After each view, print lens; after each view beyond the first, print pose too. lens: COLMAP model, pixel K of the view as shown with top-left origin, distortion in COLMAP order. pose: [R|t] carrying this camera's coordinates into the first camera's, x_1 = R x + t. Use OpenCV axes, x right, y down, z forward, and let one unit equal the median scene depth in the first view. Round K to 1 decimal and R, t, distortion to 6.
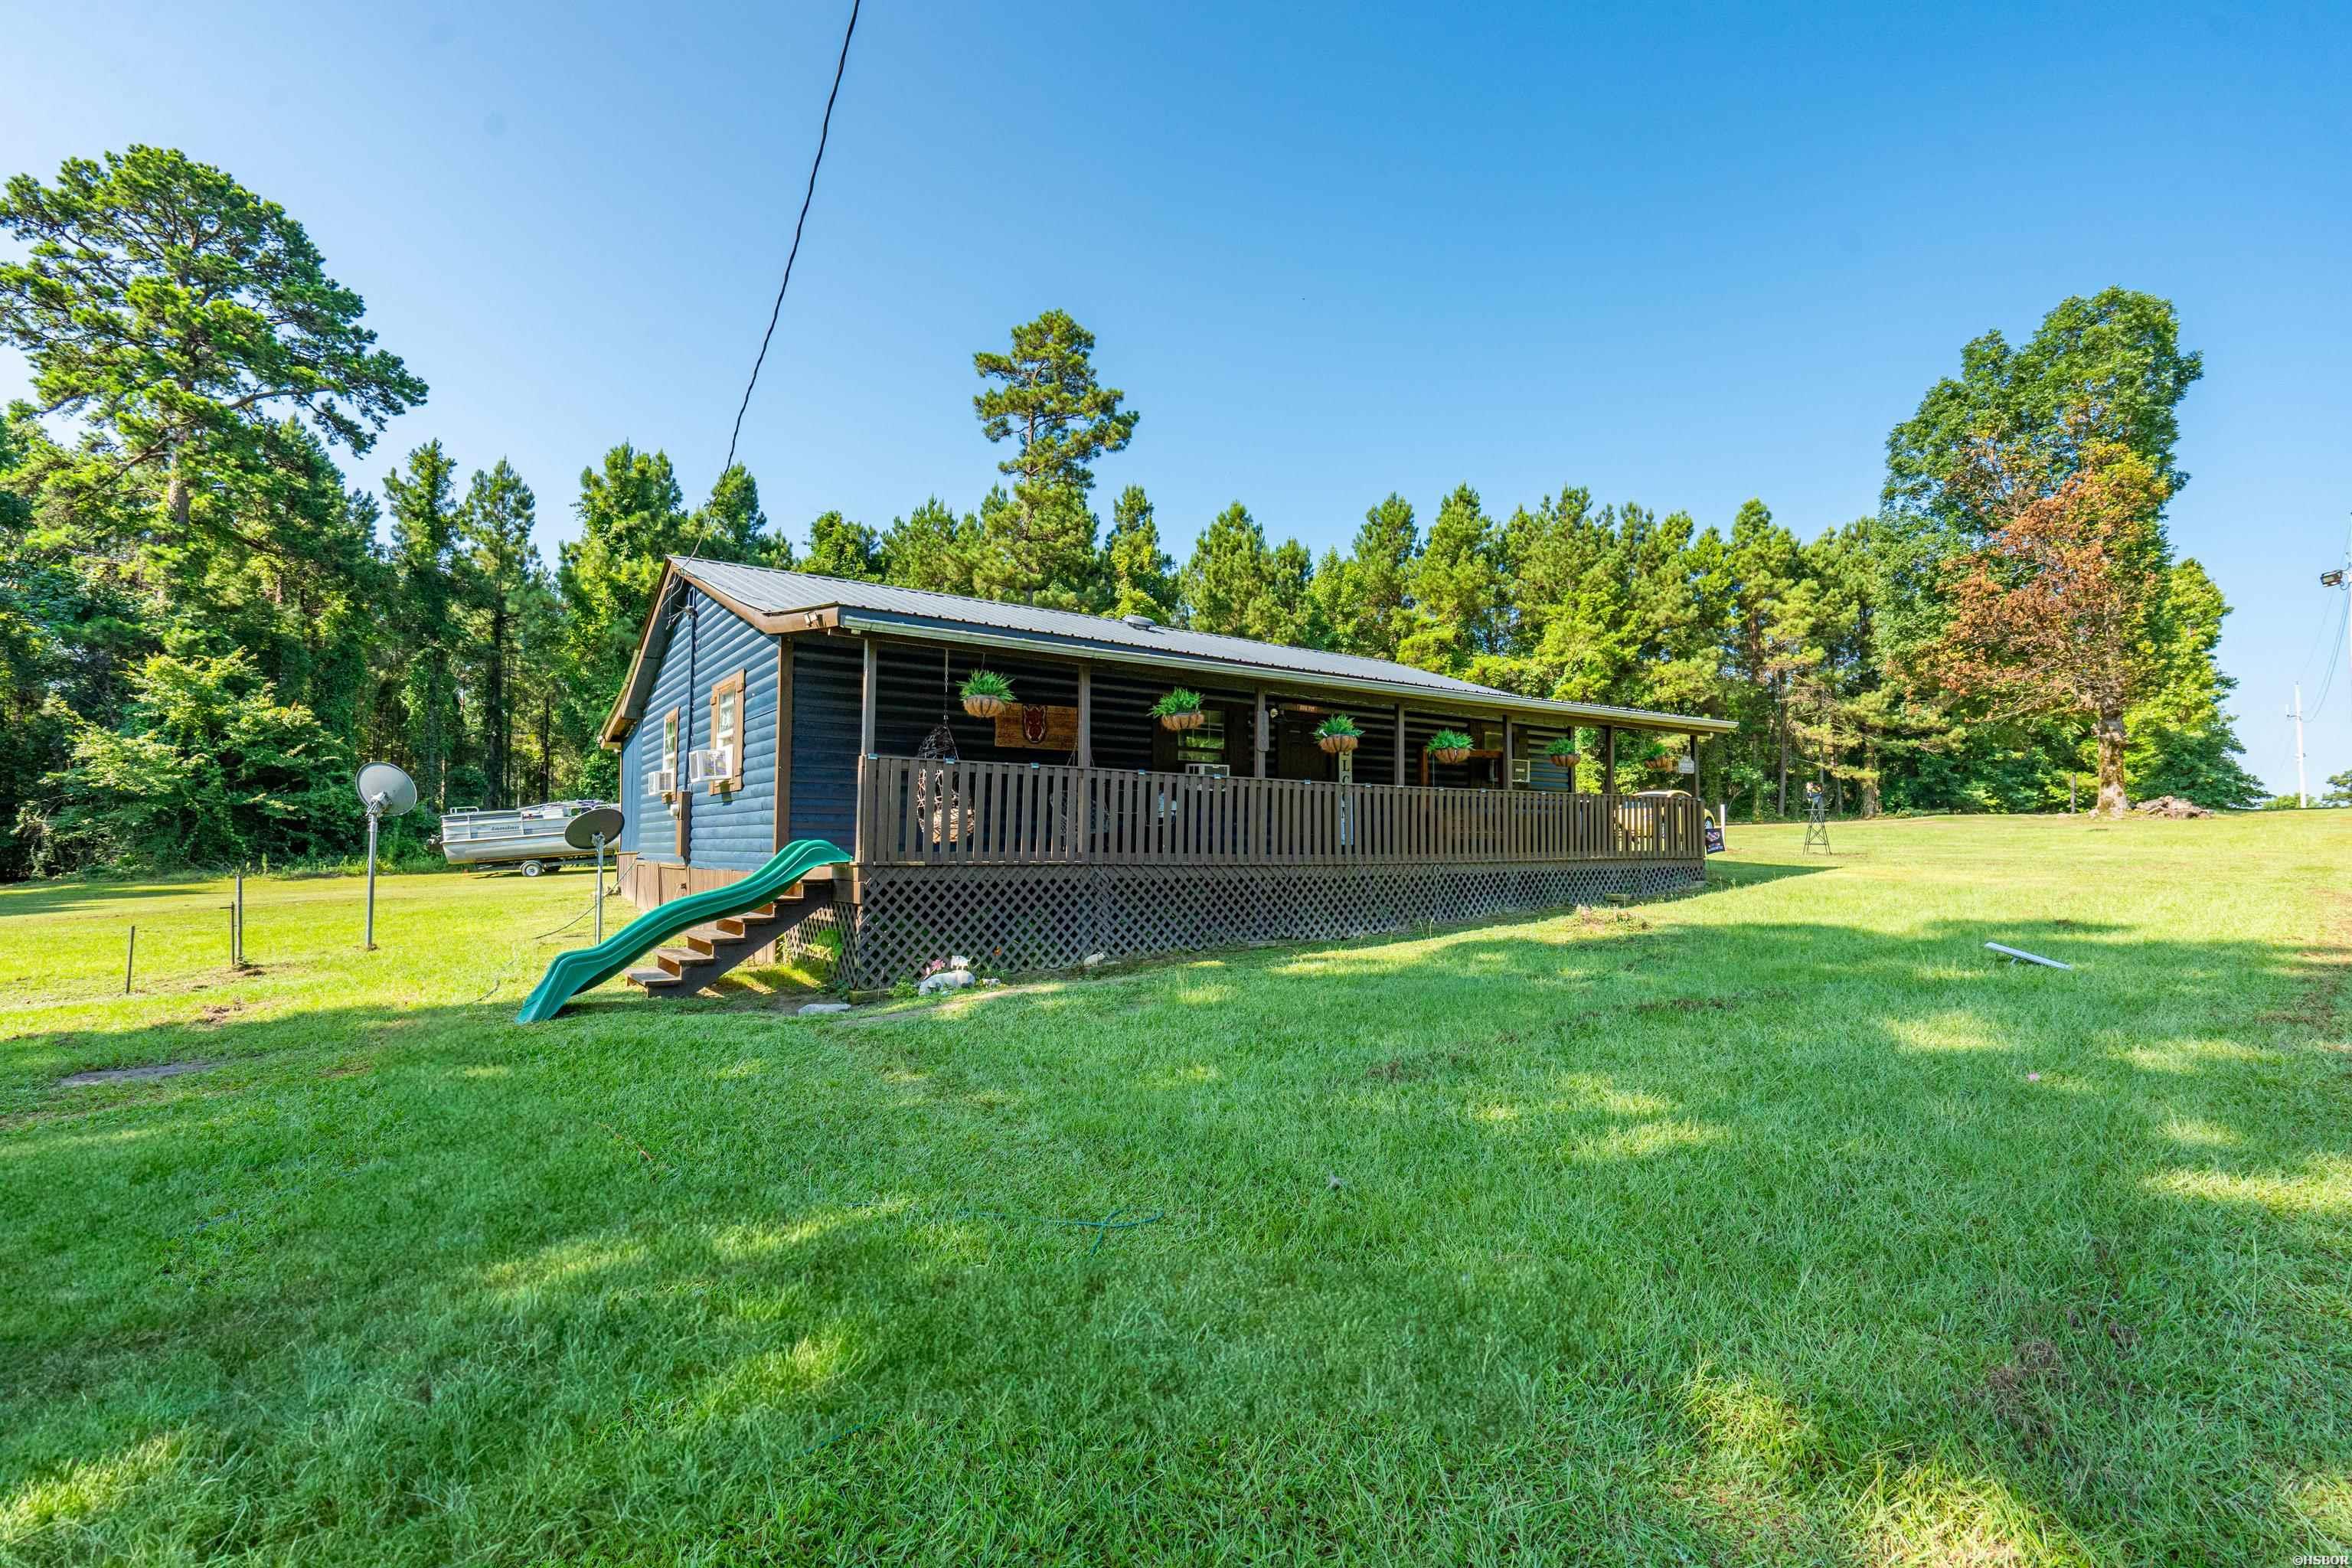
lens RADIAL K [[1064.1, 0, 1180.0], [0, 1064.1, 784.5], [0, 0, 1]] dist [0.001586, -0.000690]
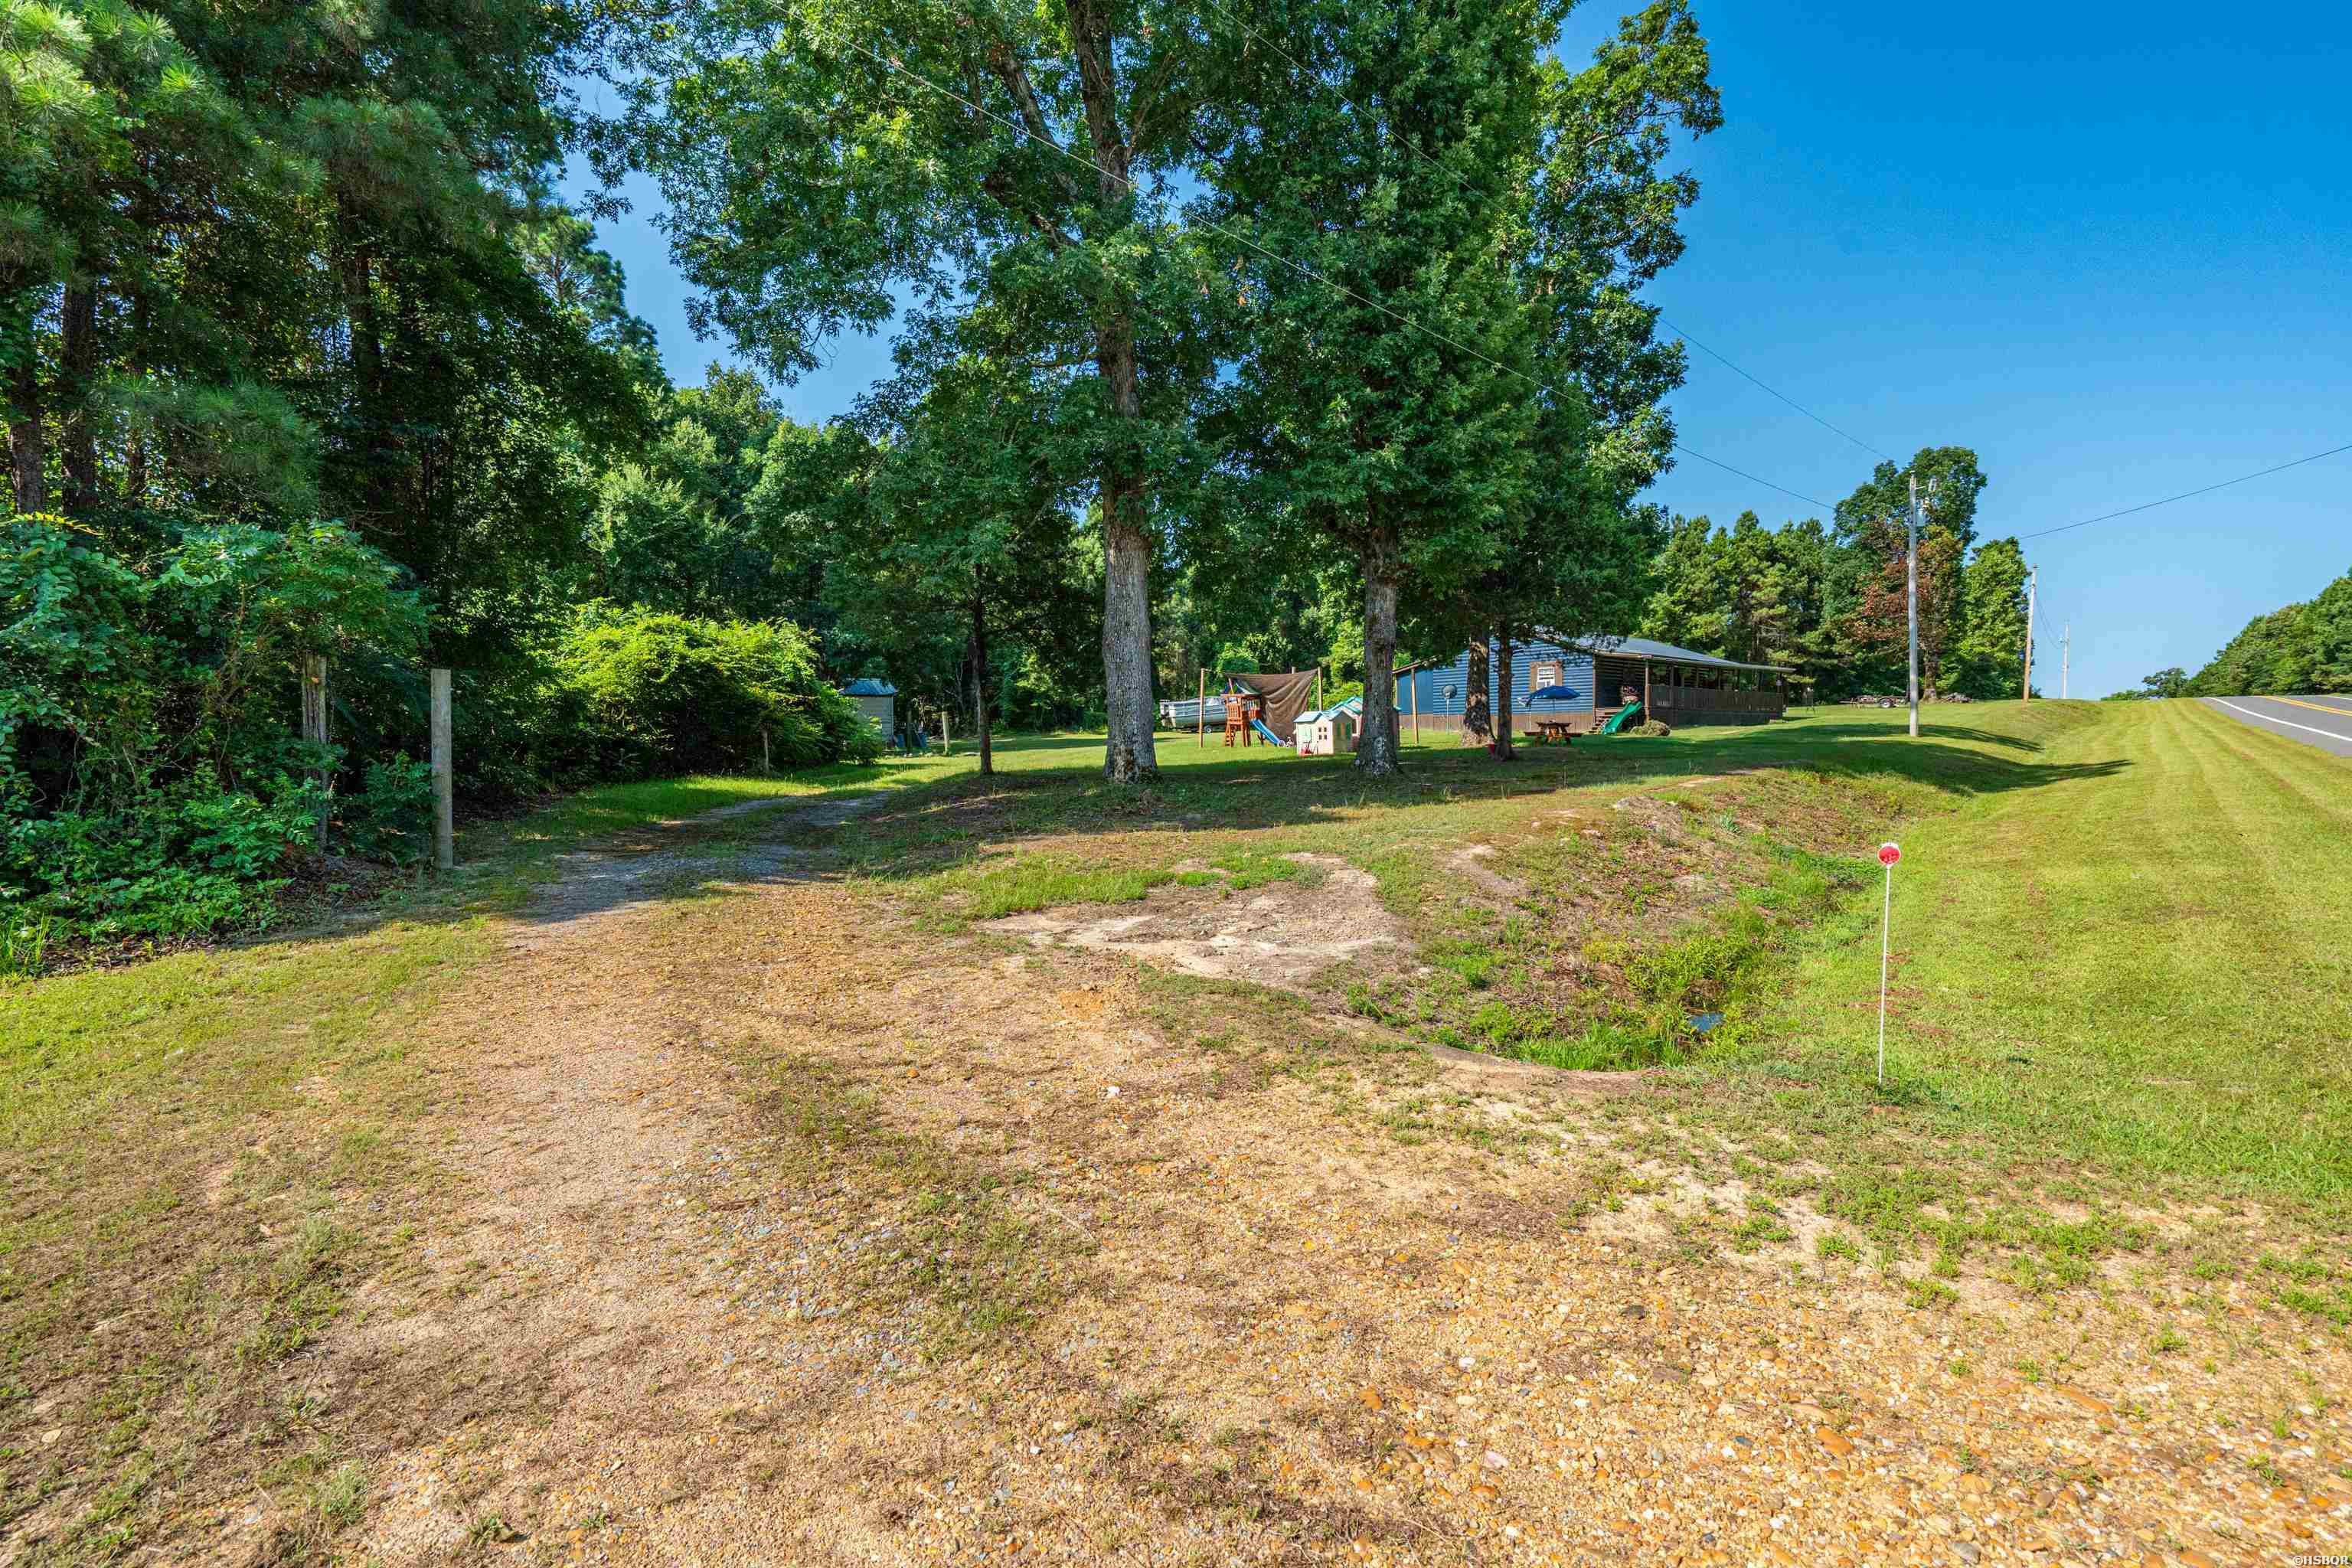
lens RADIAL K [[1064.1, 0, 1172.8], [0, 1064.1, 785.5], [0, 0, 1]] dist [0.001586, -0.000690]
pose [[0.997941, -0.007732, 0.063664, -0.470499], [0.001628, 0.995441, 0.095368, -0.005962], [-0.064111, -0.095068, 0.993404, -0.632848]]
